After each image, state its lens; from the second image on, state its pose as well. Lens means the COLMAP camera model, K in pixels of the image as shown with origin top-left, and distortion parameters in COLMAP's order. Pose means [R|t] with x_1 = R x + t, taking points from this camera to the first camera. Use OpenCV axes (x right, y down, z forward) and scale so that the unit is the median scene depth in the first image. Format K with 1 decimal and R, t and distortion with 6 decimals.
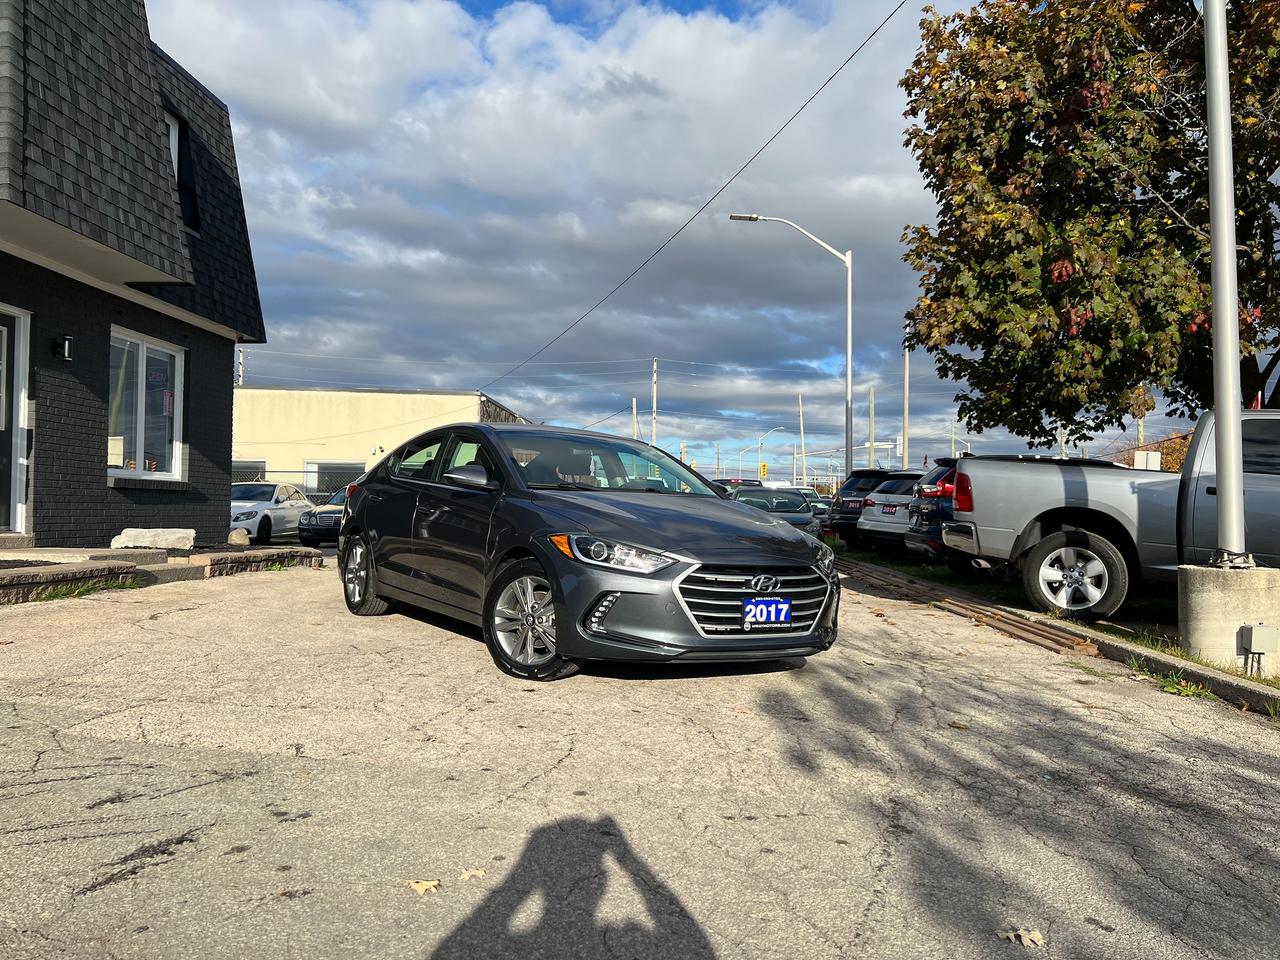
lens RADIAL K [[958.2, 0, 640.0], [0, 958.2, 480.0], [0, 0, 1]] dist [0.041804, -0.005787]
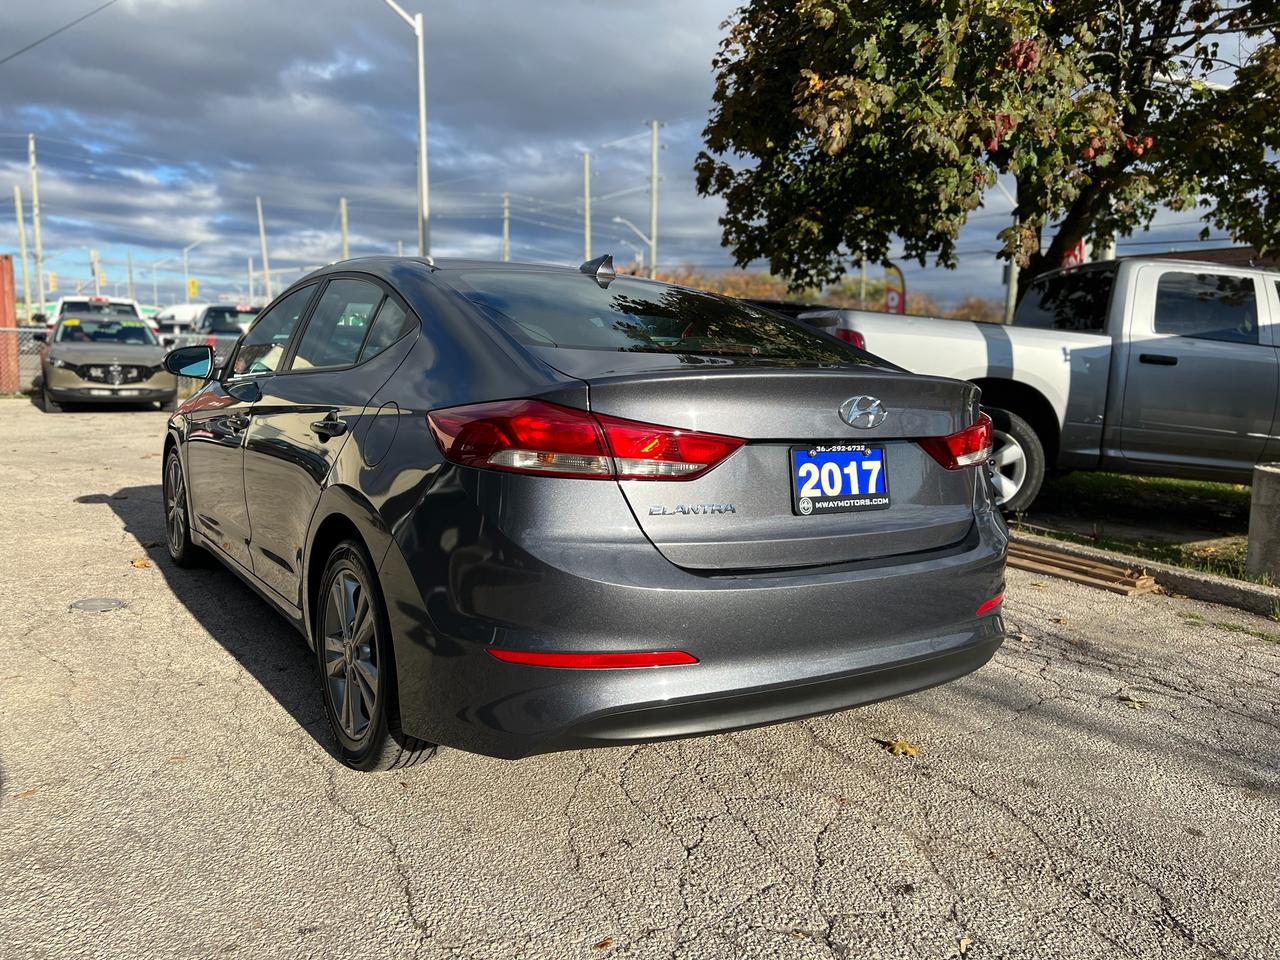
lens RADIAL K [[958.2, 0, 640.0], [0, 958.2, 480.0], [0, 0, 1]] dist [0.041804, -0.005787]
pose [[0.834154, -0.076242, 0.546236, -0.210187], [-0.024298, 0.984358, 0.174499, -0.019595], [-0.550996, -0.158831, 0.819254, 0.471869]]
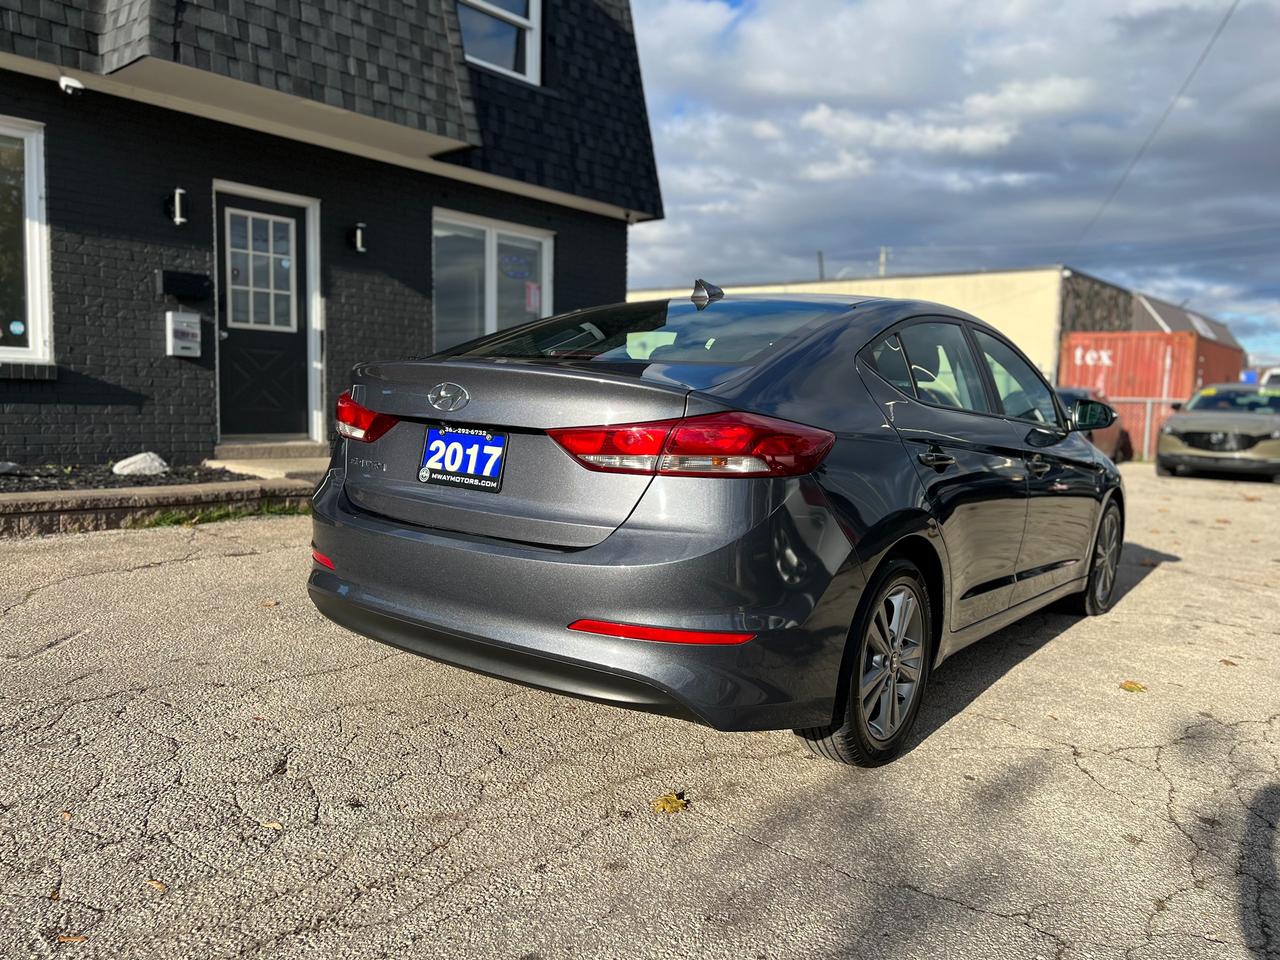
lens RADIAL K [[958.2, 0, 640.0], [0, 958.2, 480.0], [0, 0, 1]] dist [0.041804, -0.005787]
pose [[0.784348, 0.054054, -0.617962, 0.188722], [0.010418, 0.994908, 0.100249, 0.001285], [0.620234, -0.085068, 0.779791, 0.459405]]
